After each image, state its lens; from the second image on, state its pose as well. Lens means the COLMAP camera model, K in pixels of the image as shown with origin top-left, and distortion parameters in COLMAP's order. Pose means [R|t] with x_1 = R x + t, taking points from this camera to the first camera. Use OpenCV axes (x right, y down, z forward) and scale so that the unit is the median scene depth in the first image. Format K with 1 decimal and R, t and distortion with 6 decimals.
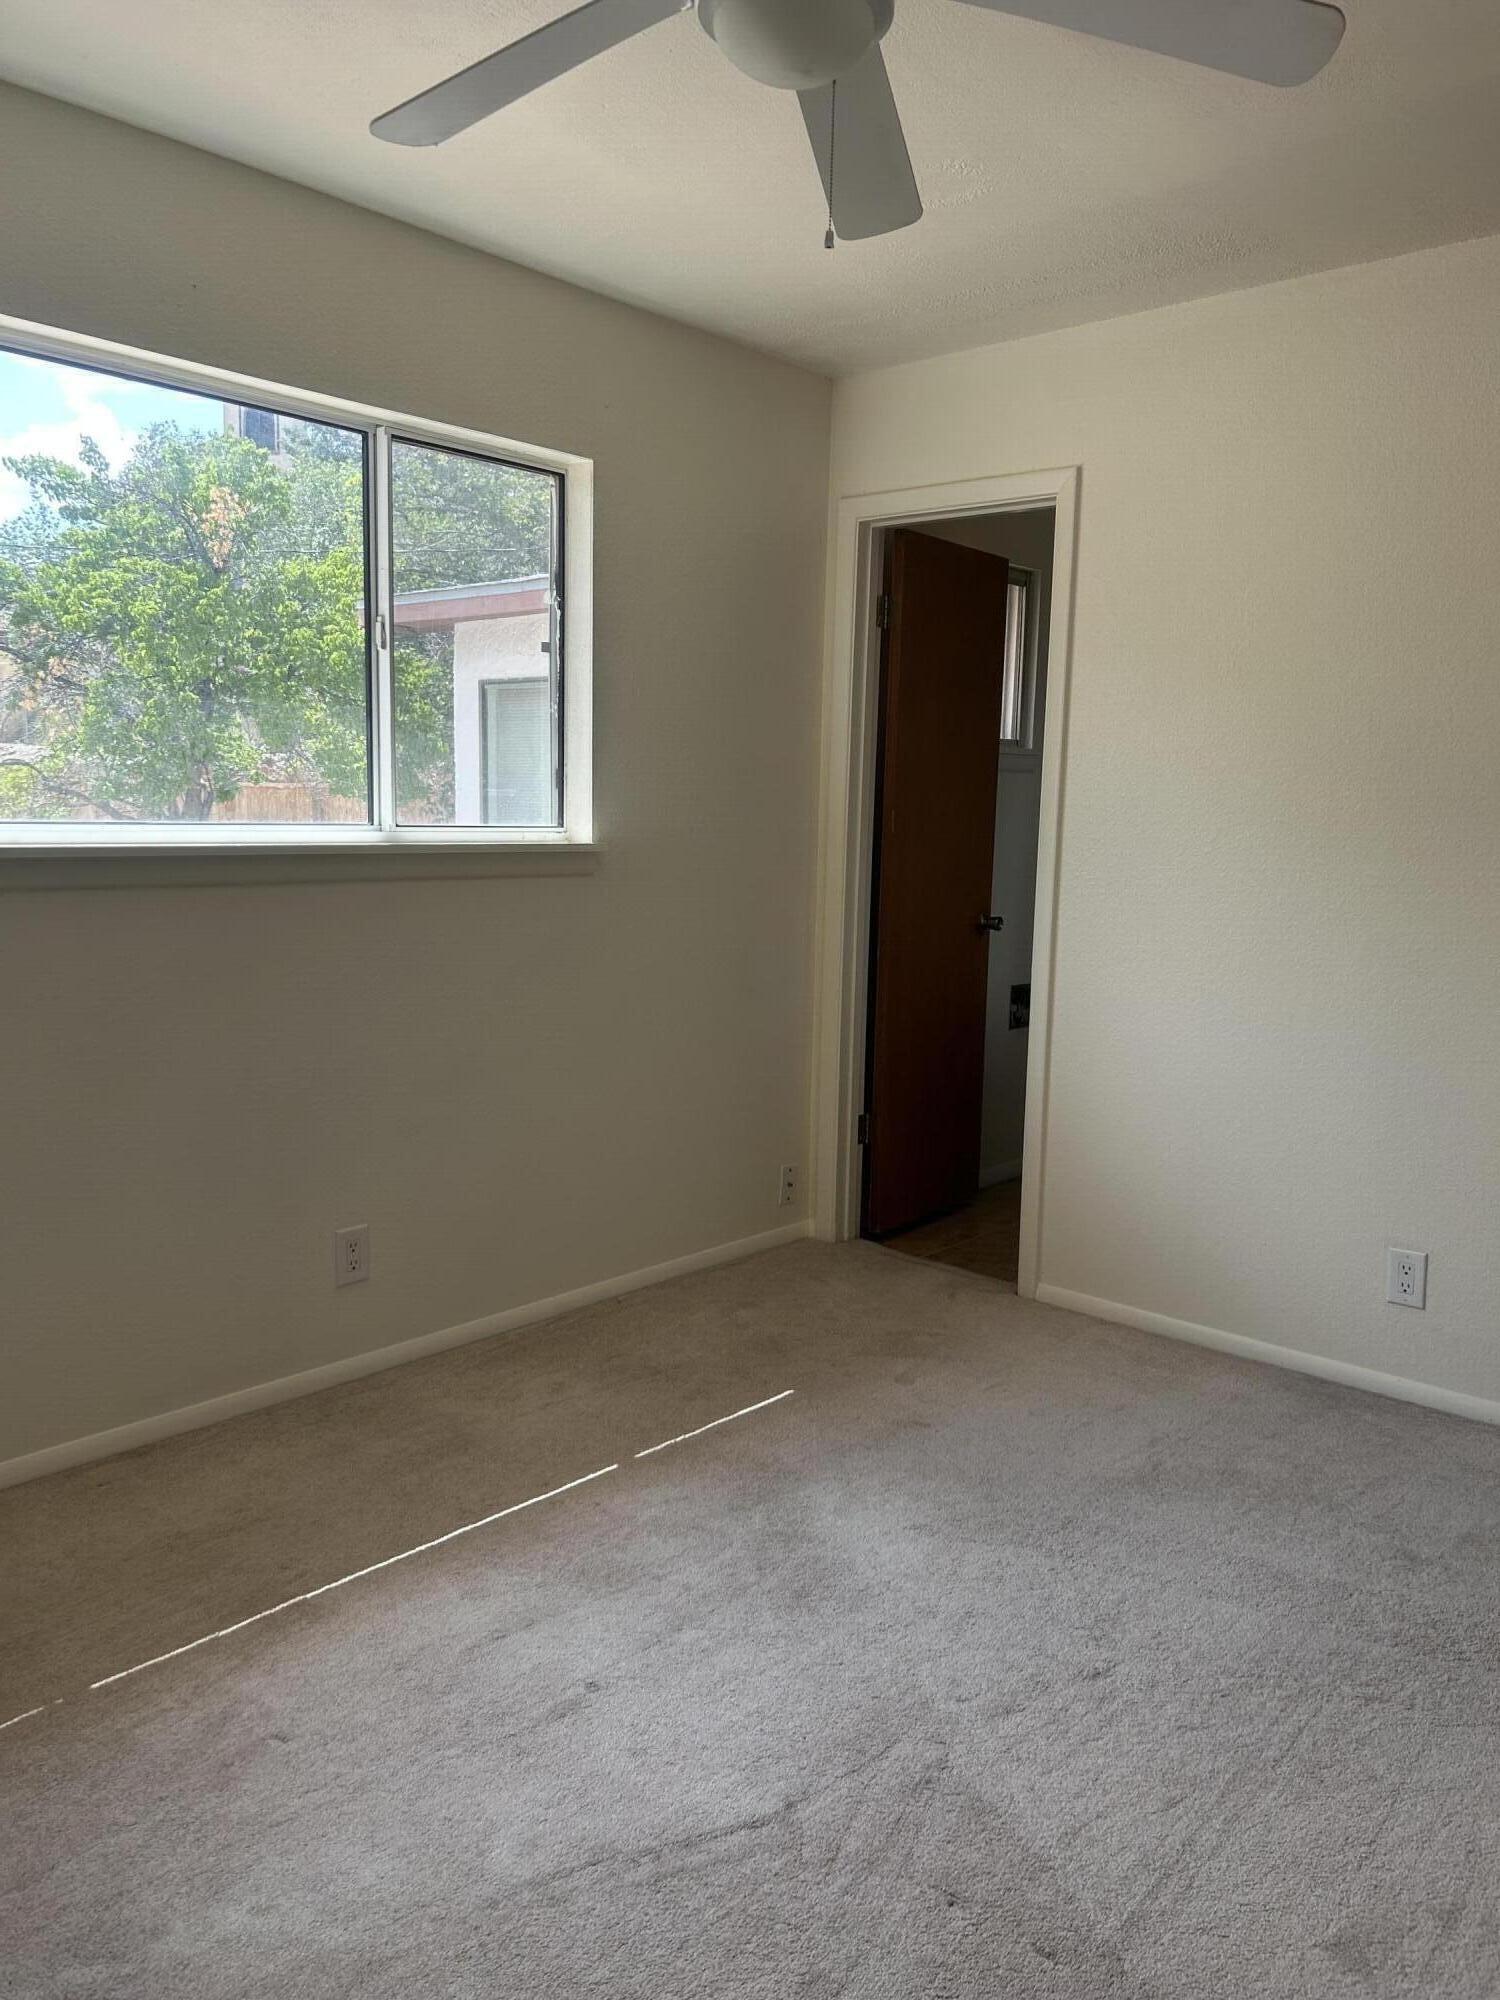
lens RADIAL K [[1498.0, 0, 745.2], [0, 1498.0, 988.8], [0, 0, 1]] dist [-0.007521, -0.028222]
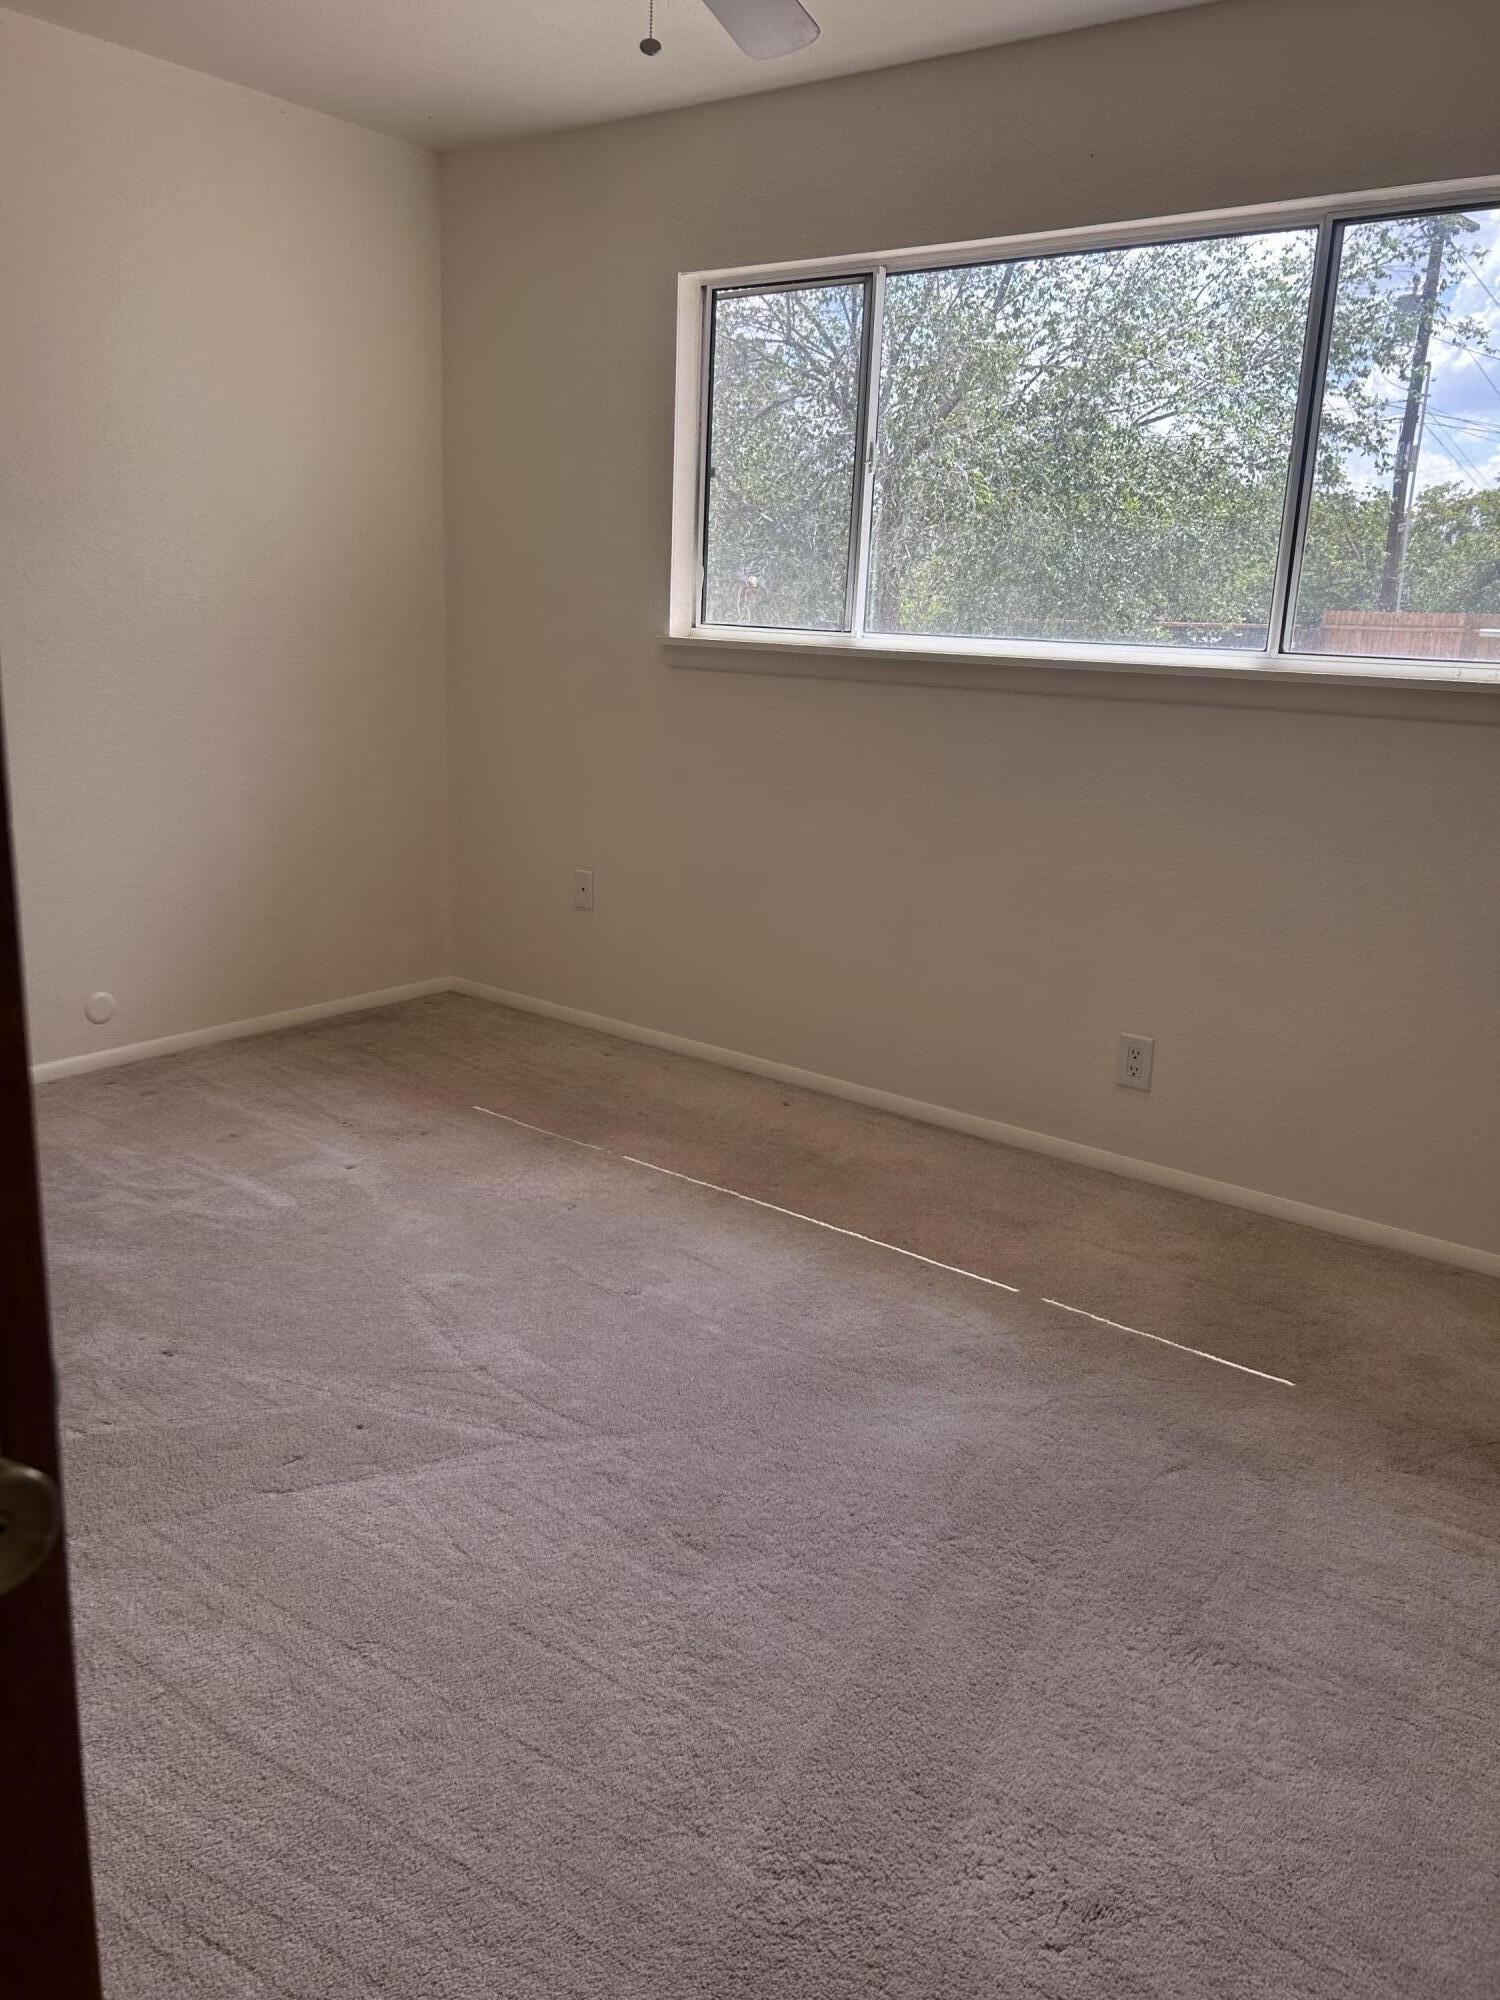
lens RADIAL K [[1498.0, 0, 745.8], [0, 1498.0, 1011.3], [0, 0, 1]] dist [-0.007521, -0.028222]
pose [[0.081908, 0.254646, -0.963559, 0.799316], [-0.153053, 0.958553, 0.240313, -0.075877], [0.984818, 0.127792, 0.117488, 0.653872]]
